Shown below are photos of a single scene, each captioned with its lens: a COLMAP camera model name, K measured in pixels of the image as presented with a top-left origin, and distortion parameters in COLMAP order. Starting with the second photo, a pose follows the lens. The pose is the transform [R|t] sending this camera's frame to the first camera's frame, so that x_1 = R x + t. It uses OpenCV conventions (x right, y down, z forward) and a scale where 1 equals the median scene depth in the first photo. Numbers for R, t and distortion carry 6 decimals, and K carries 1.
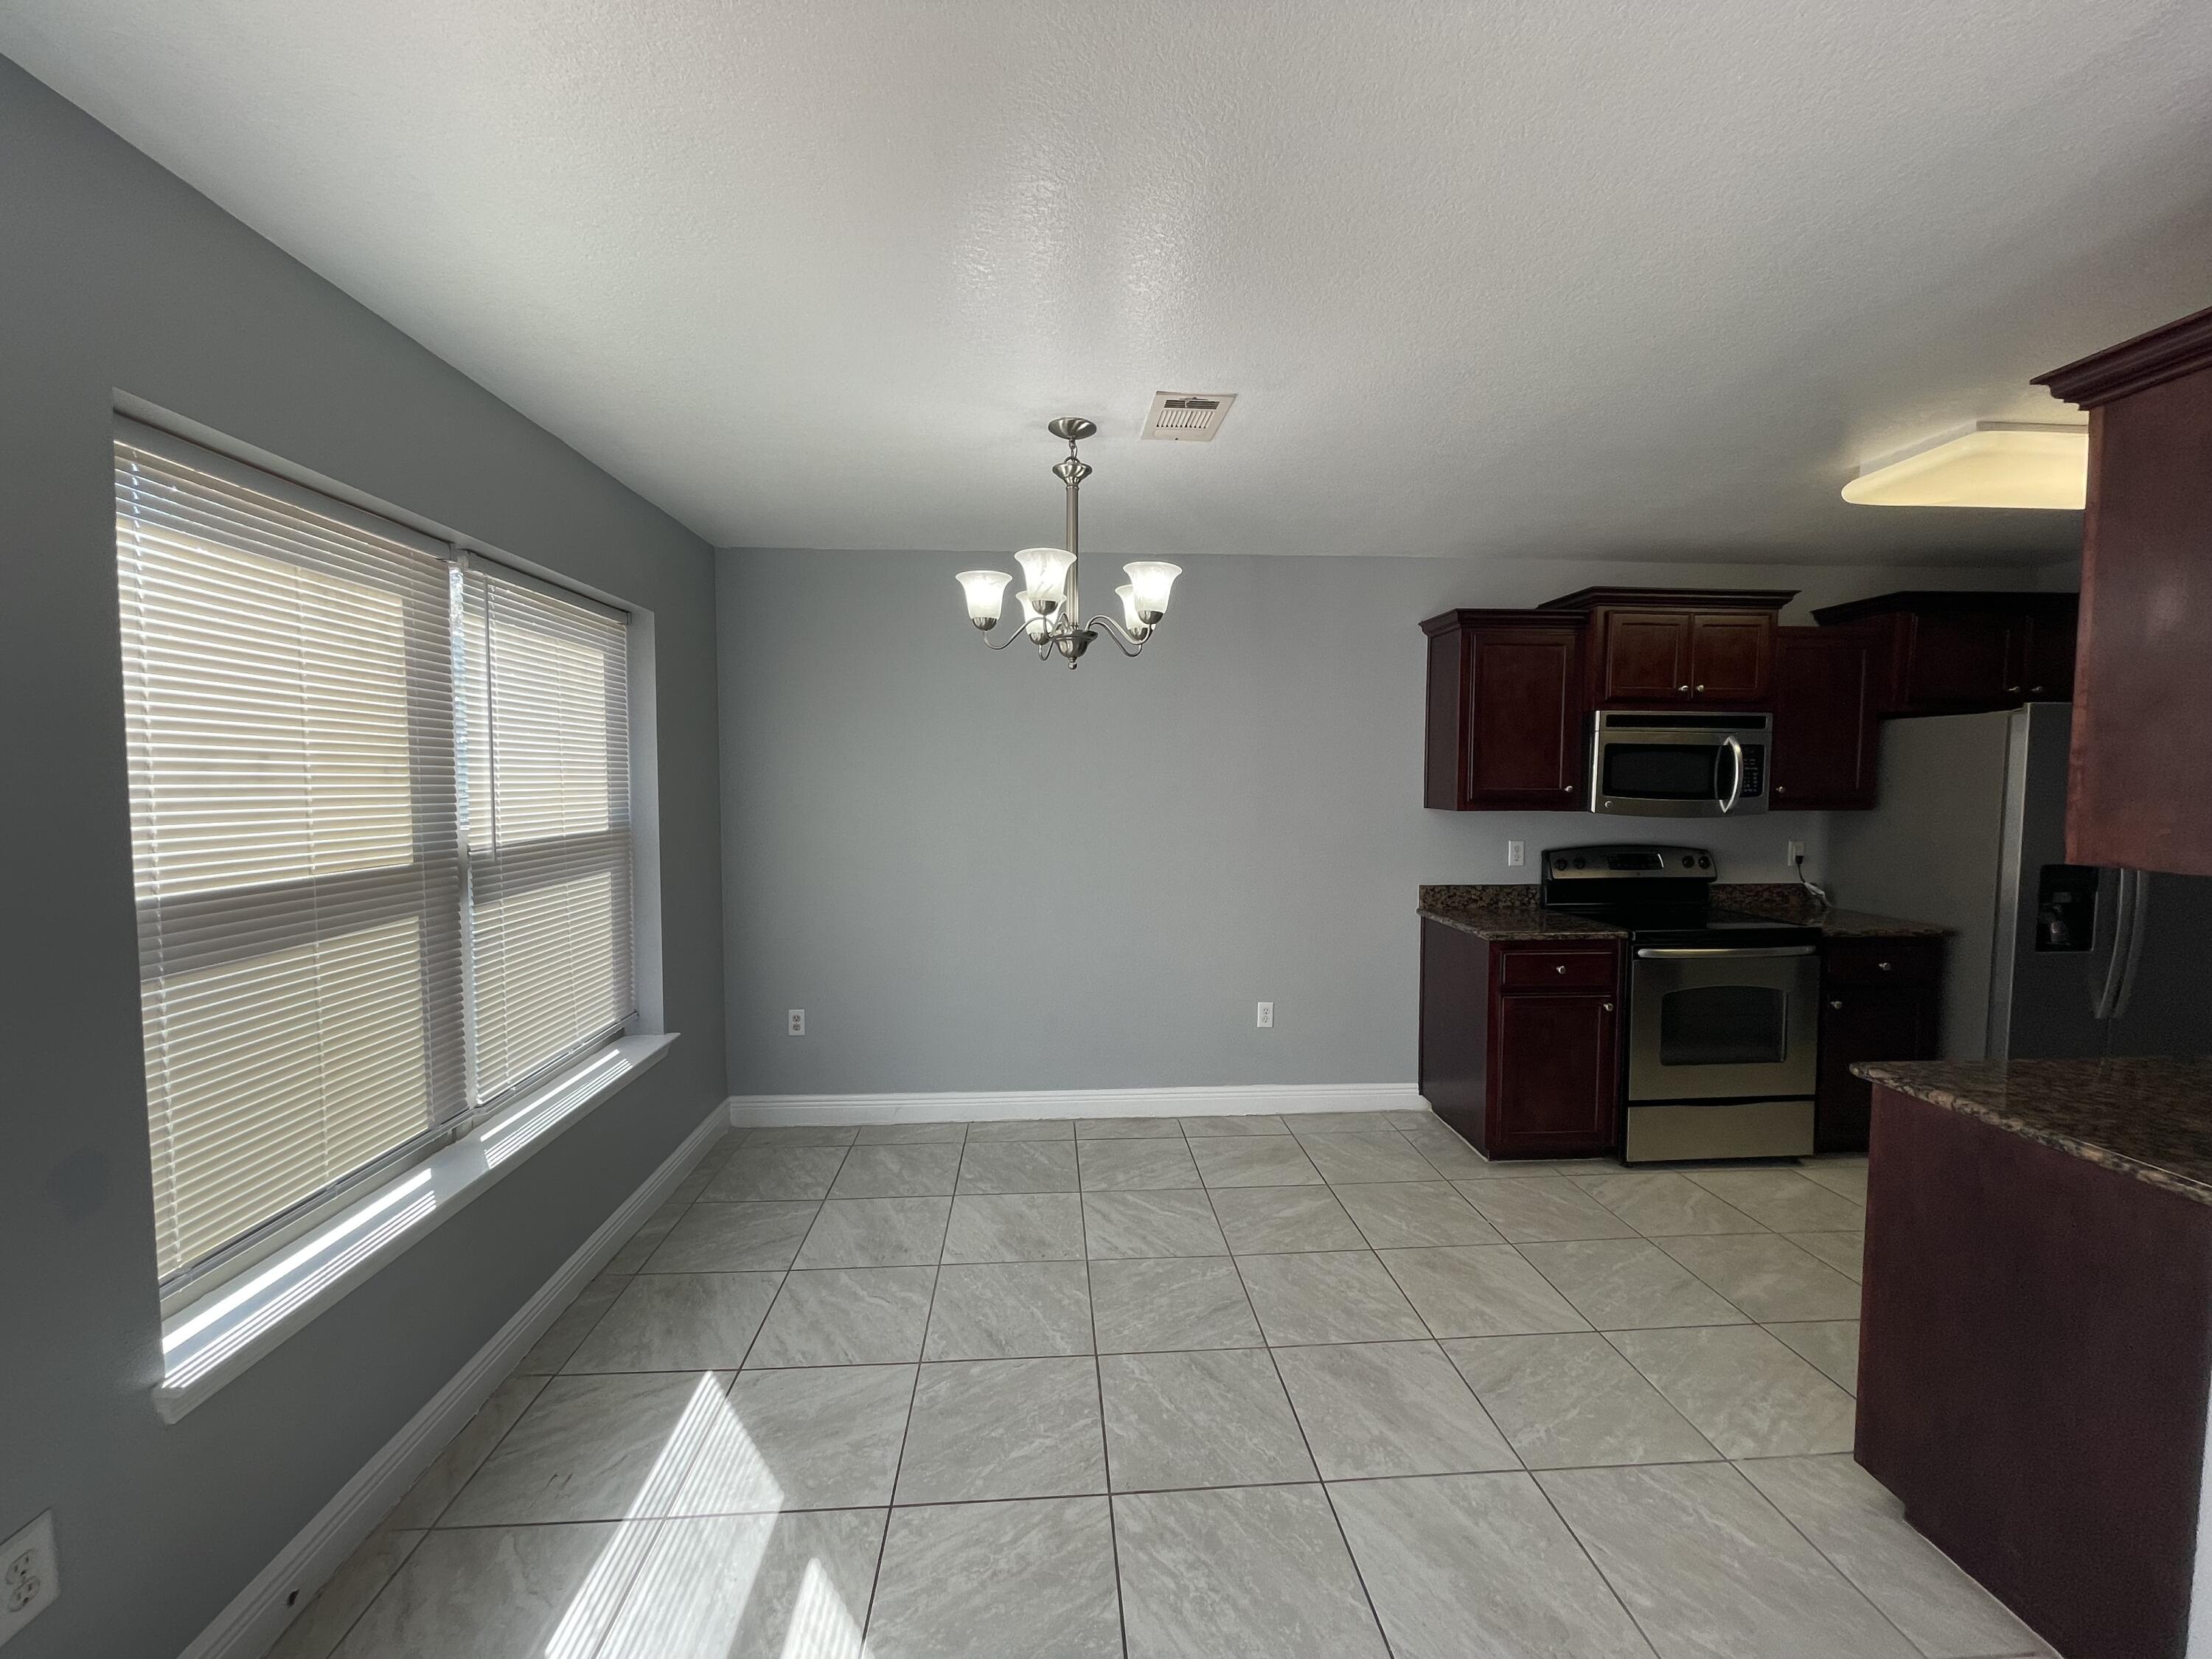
lens RADIAL K [[893.0, 0, 1116.7], [0, 893.0, 816.1], [0, 0, 1]] dist [-0.003136, 0.000357]
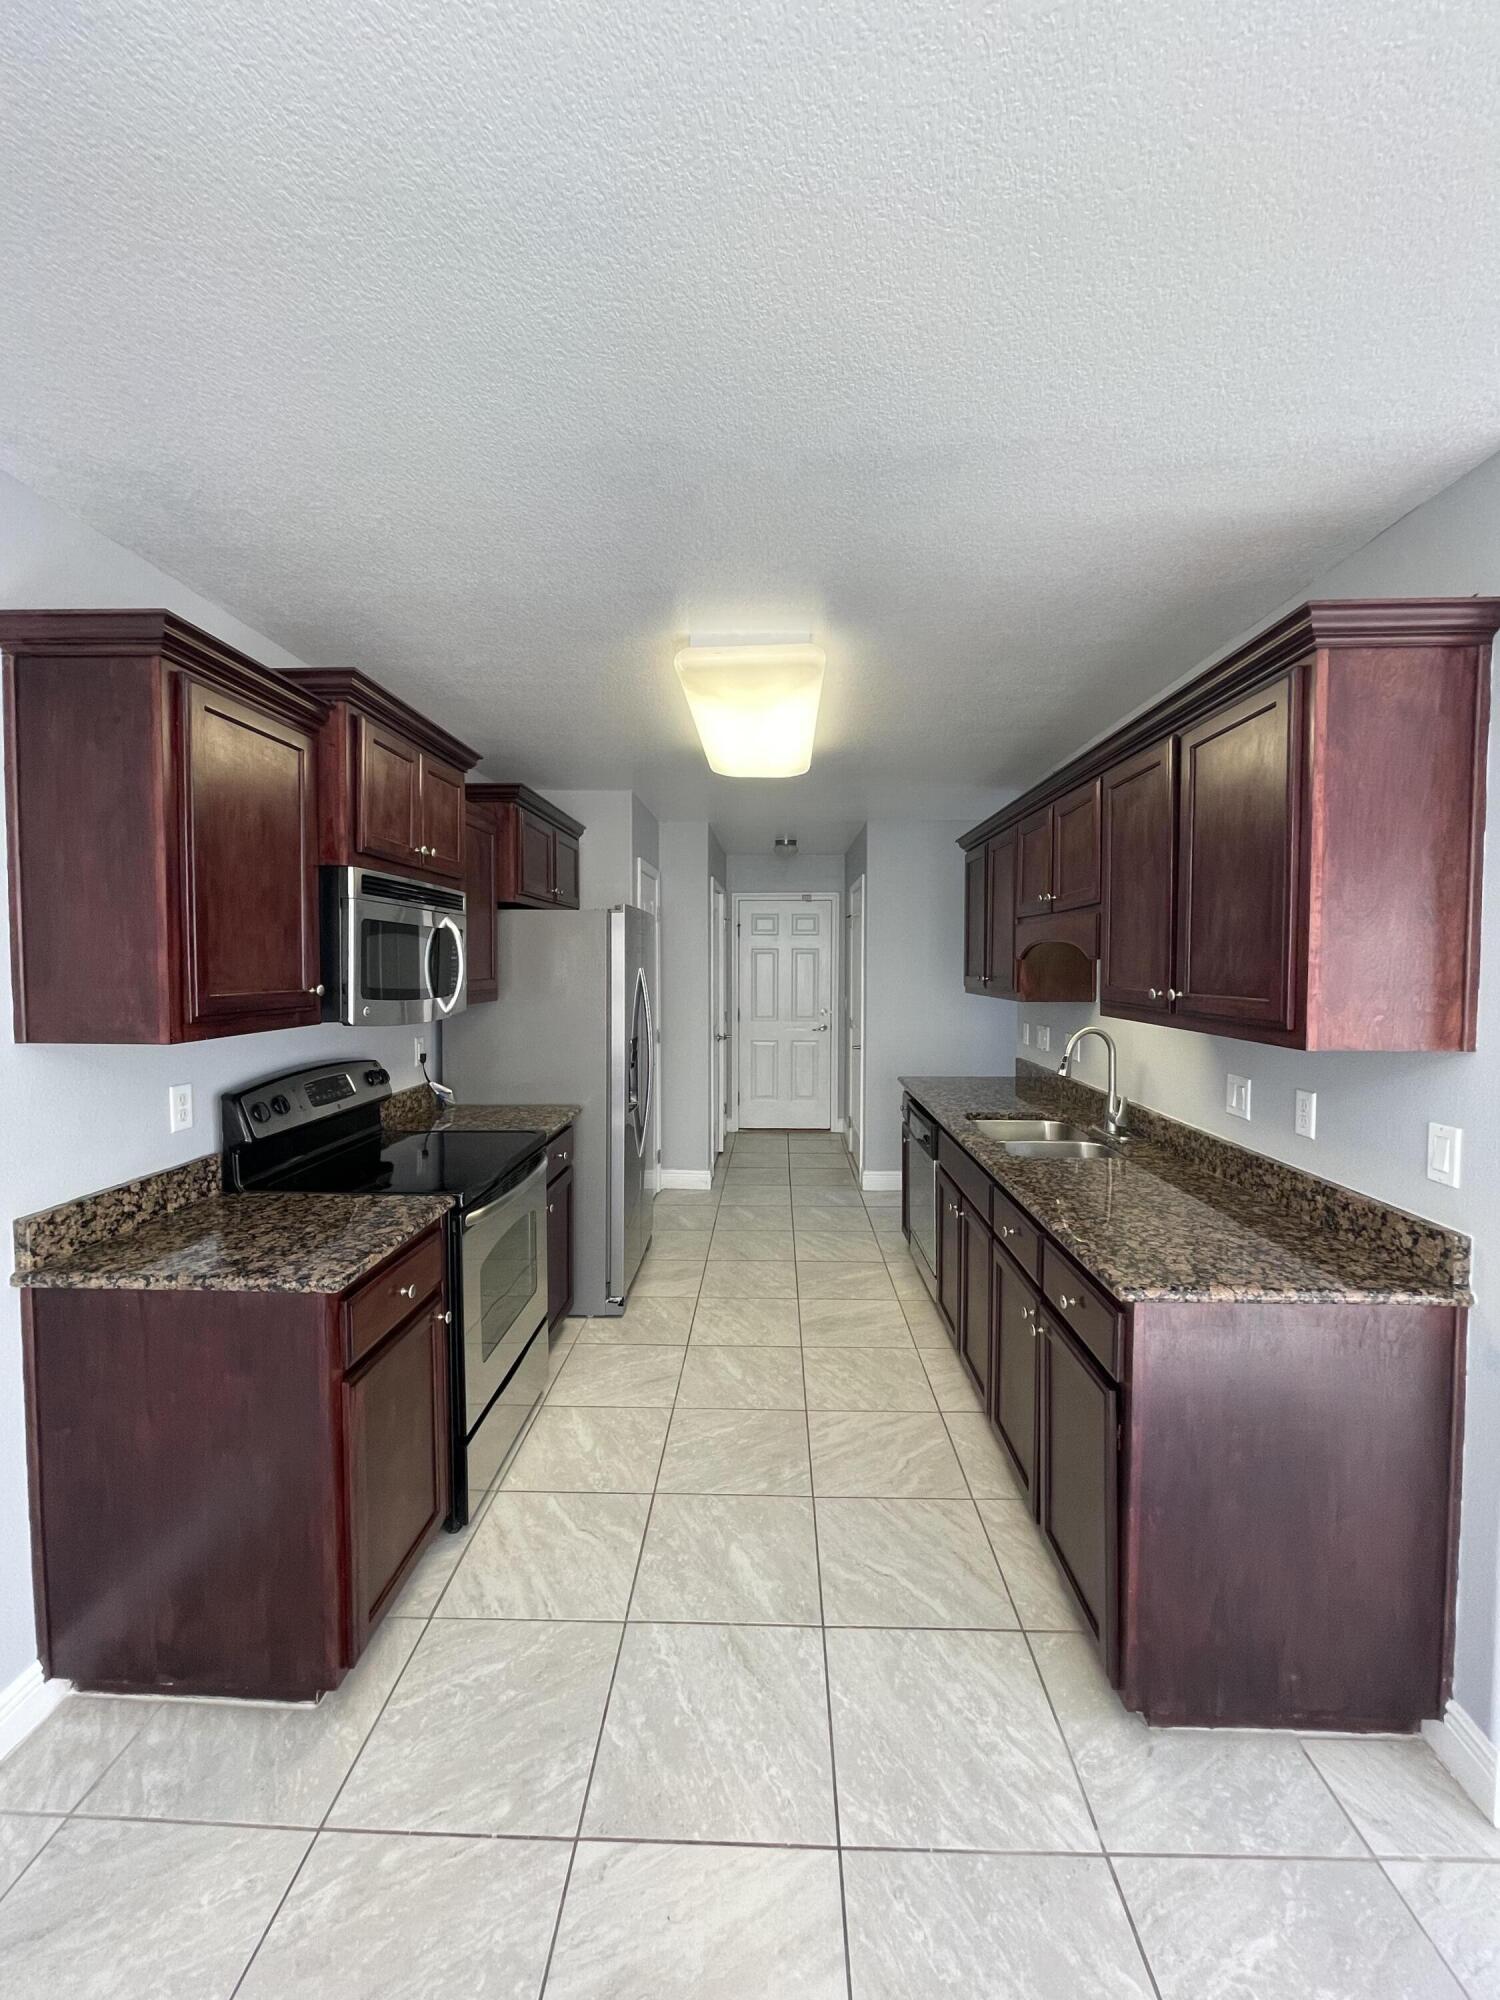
lens RADIAL K [[807.5, 0, 749.7], [0, 807.5, 995.0], [0, 0, 1]] dist [-0.003136, 0.000357]
pose [[0.115223, -0.041467, 0.992474, -0.007771], [0.043003, 0.998400, 0.036722, -0.034647], [-0.992408, 0.038448, 0.116821, 0.648580]]
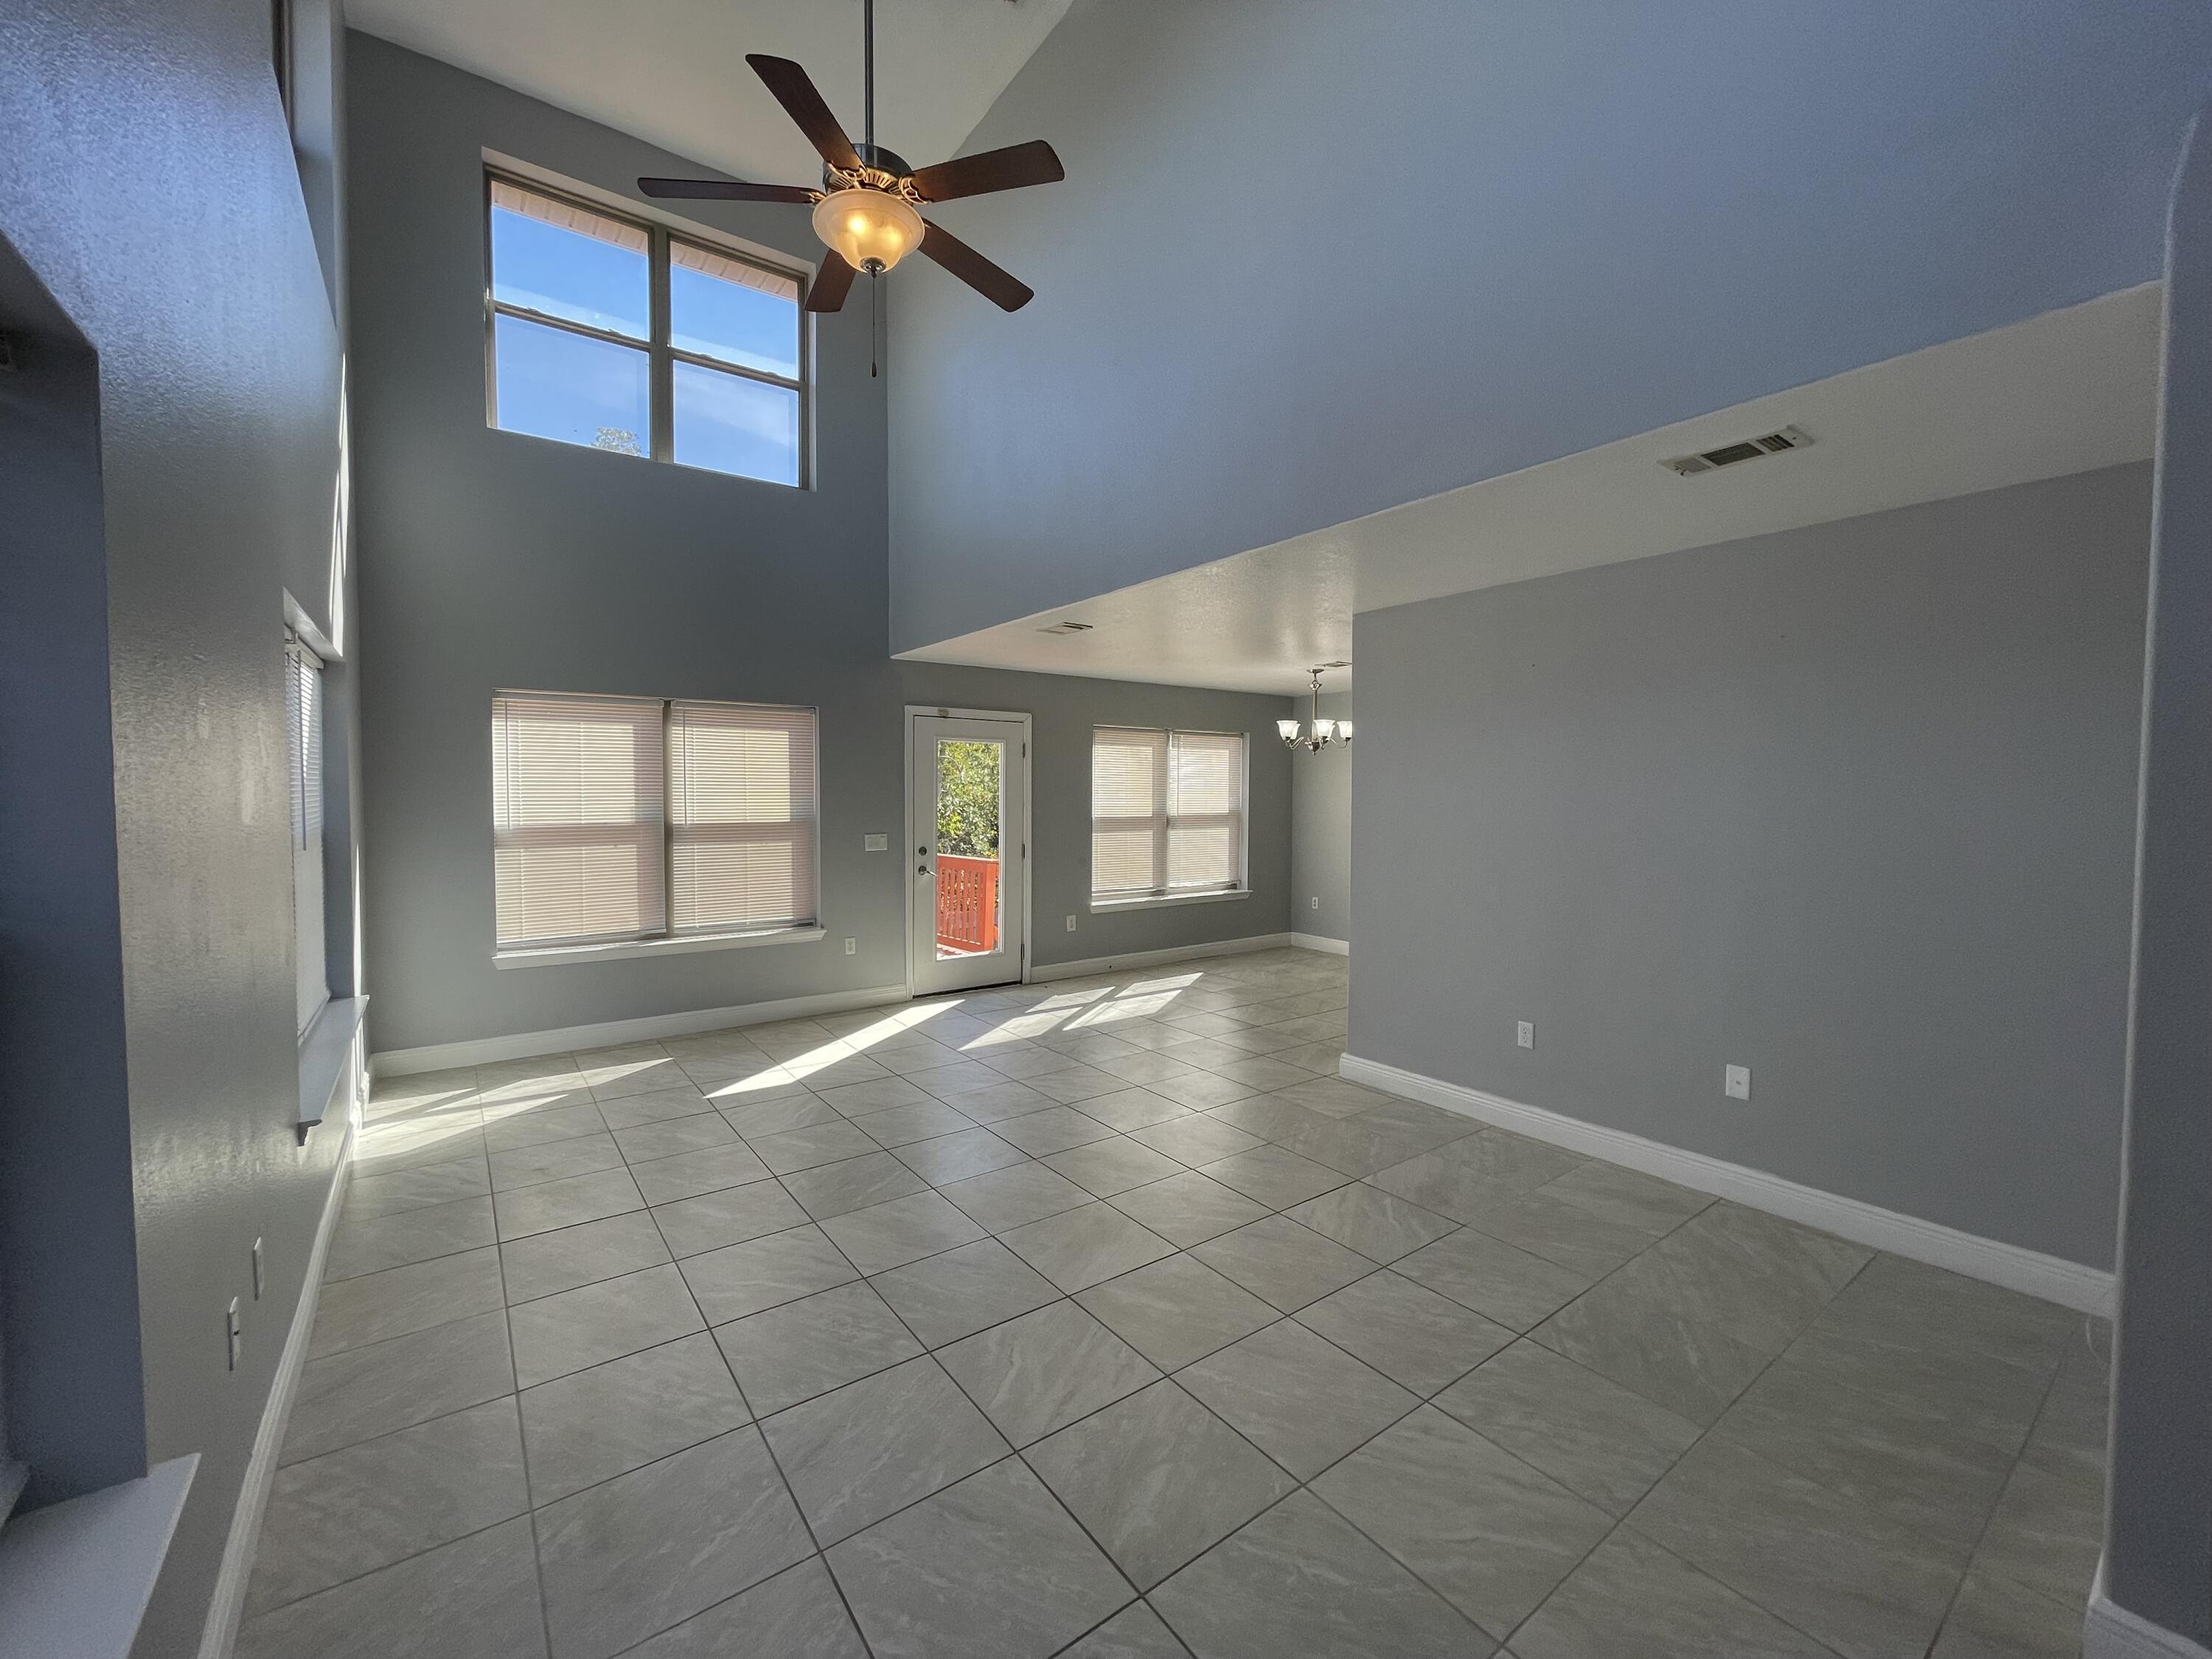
lens RADIAL K [[893.0, 0, 1120.4], [0, 893.0, 833.1], [0, 0, 1]] dist [-0.003136, 0.000357]
pose [[0.542122, 0.034708, -0.839583, 1.787955], [-0.036638, 0.999173, 0.017648, 0.047154], [0.839501, 0.021194, 0.542945, -0.905736]]
